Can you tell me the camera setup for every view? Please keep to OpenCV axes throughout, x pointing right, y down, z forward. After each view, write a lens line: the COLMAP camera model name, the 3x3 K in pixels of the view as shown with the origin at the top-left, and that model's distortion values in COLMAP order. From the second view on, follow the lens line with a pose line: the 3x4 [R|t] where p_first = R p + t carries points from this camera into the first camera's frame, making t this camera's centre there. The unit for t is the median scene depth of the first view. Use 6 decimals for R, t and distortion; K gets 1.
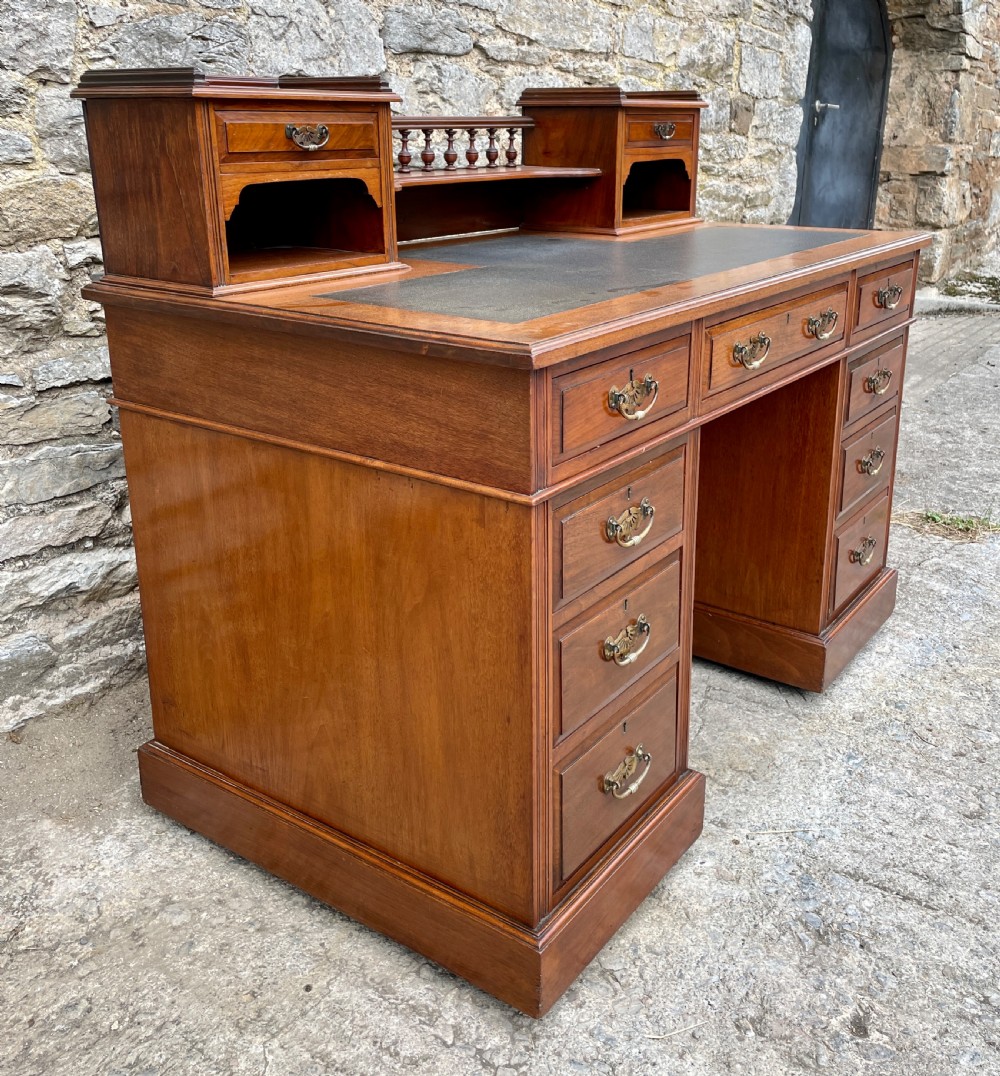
lens RADIAL K [[1070.6, 0, 544.4], [0, 1070.6, 442.3], [0, 0, 1]] dist [0.084868, -0.115003]
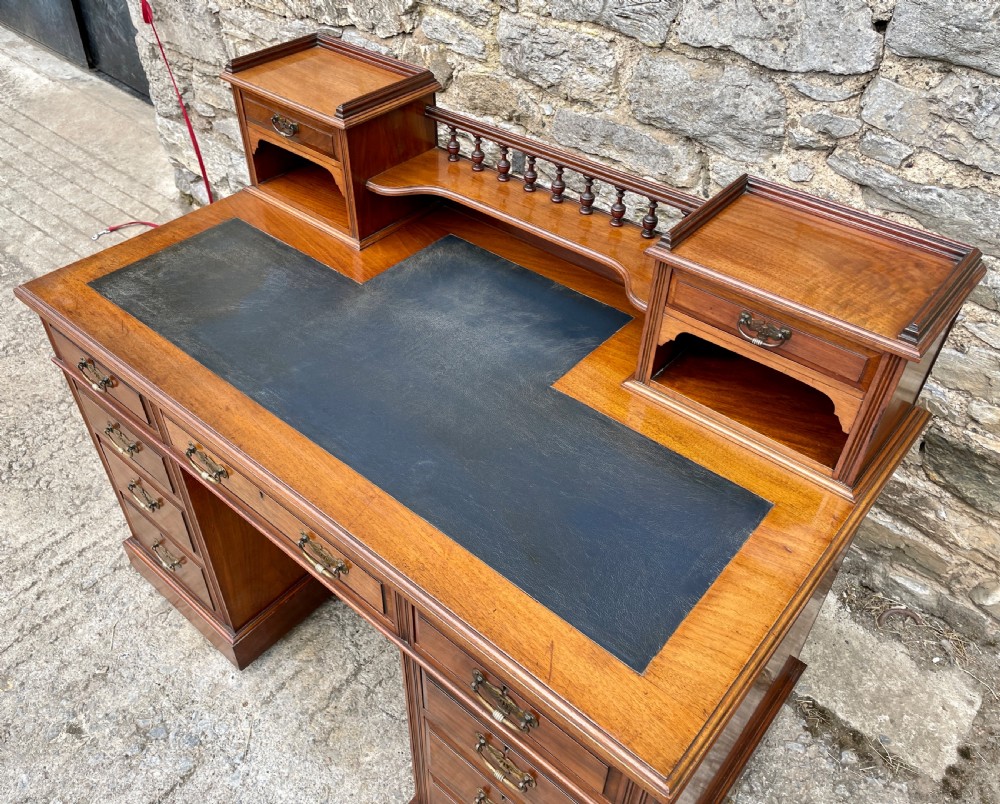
lens RADIAL K [[815.6, 0, 472.6], [0, 815.6, 396.9], [0, 0, 1]] dist [0.091146, -0.127950]
pose [[-0.113486, 0.655269, -0.746822, 0.632879], [-0.283415, 0.699096, 0.656461, -0.648581], [0.952259, 0.286160, 0.106376, 0.971324]]
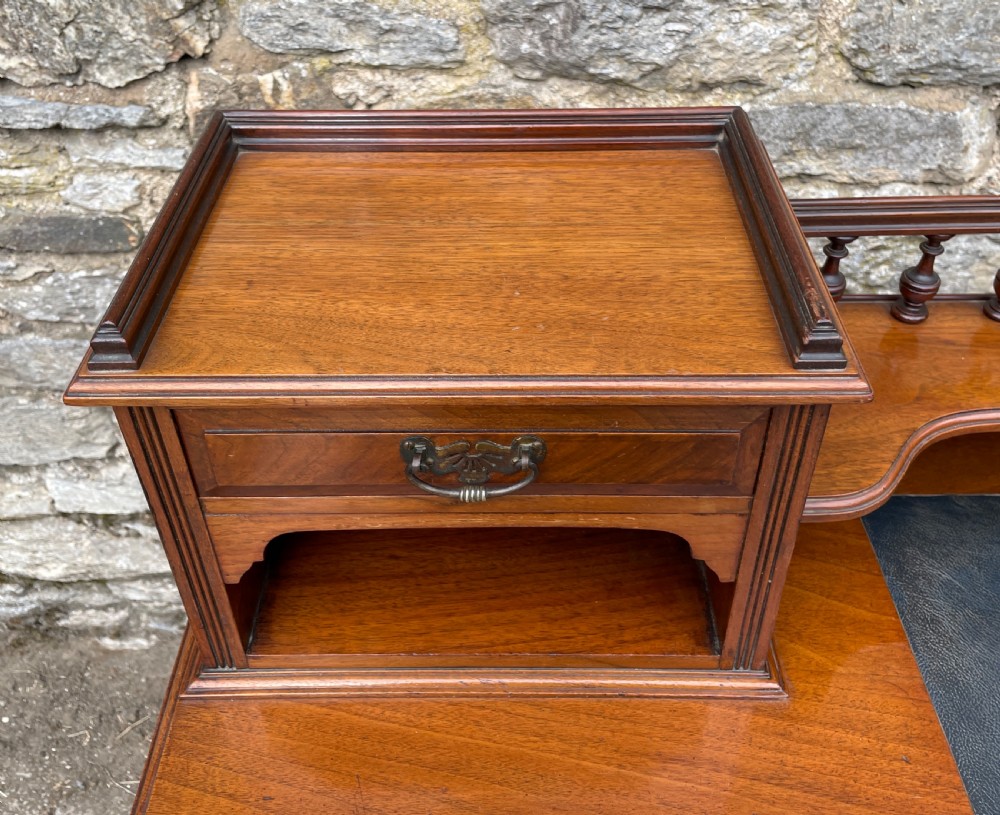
lens RADIAL K [[974.1, 0, 498.3], [0, 974.1, 369.5], [0, 0, 1]] dist [0.034666, -0.014752]
pose [[0.570221, 0.517203, -0.638239, -0.015213], [-0.226030, 0.845719, 0.483395, -0.376193], [0.789784, -0.131381, 0.599150, 0.646517]]
